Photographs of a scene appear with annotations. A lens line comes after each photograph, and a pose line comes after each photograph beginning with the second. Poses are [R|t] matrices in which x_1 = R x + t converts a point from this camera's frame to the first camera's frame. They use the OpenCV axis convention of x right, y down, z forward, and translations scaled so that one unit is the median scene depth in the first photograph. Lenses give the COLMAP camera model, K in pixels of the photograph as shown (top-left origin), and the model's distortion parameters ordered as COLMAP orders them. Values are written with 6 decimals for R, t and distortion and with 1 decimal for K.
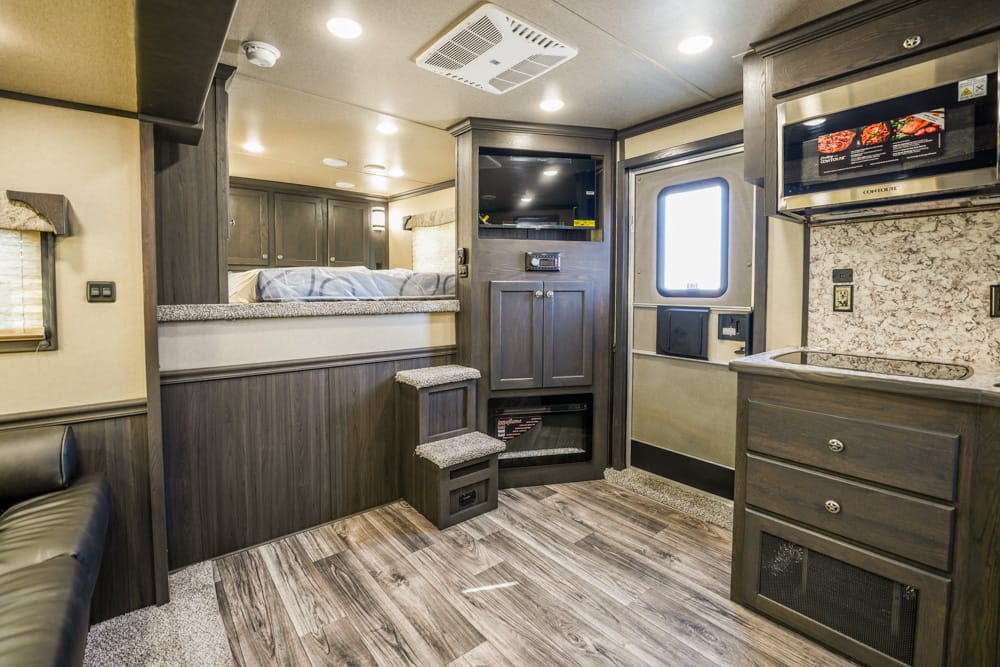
lens RADIAL K [[444.0, 0, 503.9], [0, 444.0, 298.0], [0, 0, 1]] dist [-0.032291, 0.005368]
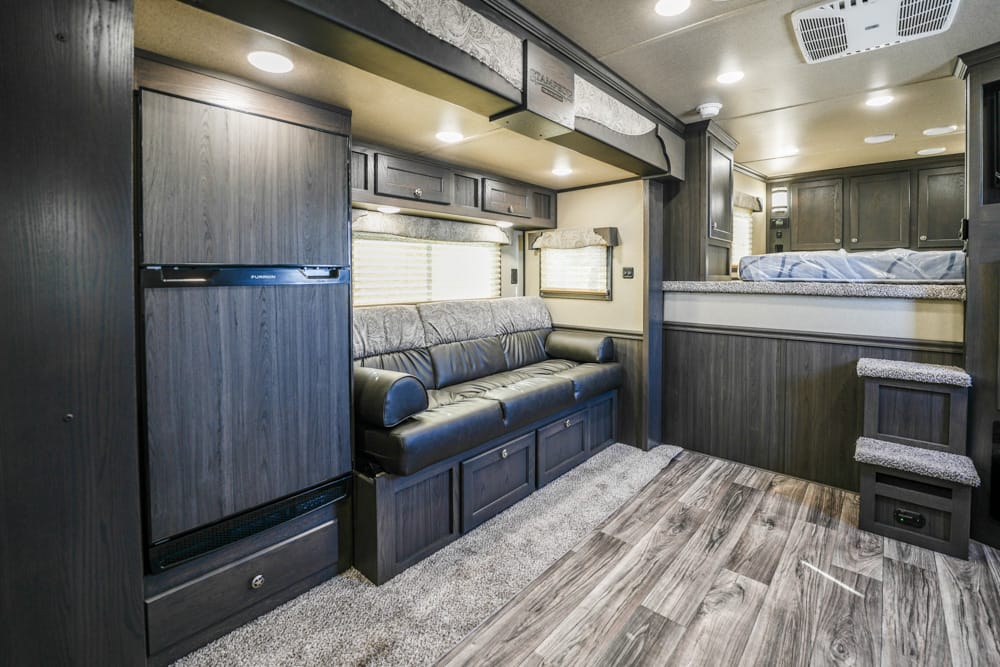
lens RADIAL K [[455.6, 0, 499.1], [0, 455.6, 277.6], [0, 0, 1]] dist [-0.034615, 0.004745]
pose [[0.142490, 0.010025, -0.989745, 0.786220], [-0.021638, 0.999741, 0.007011, 0.004358], [0.989560, 0.020417, 0.142670, 0.113709]]
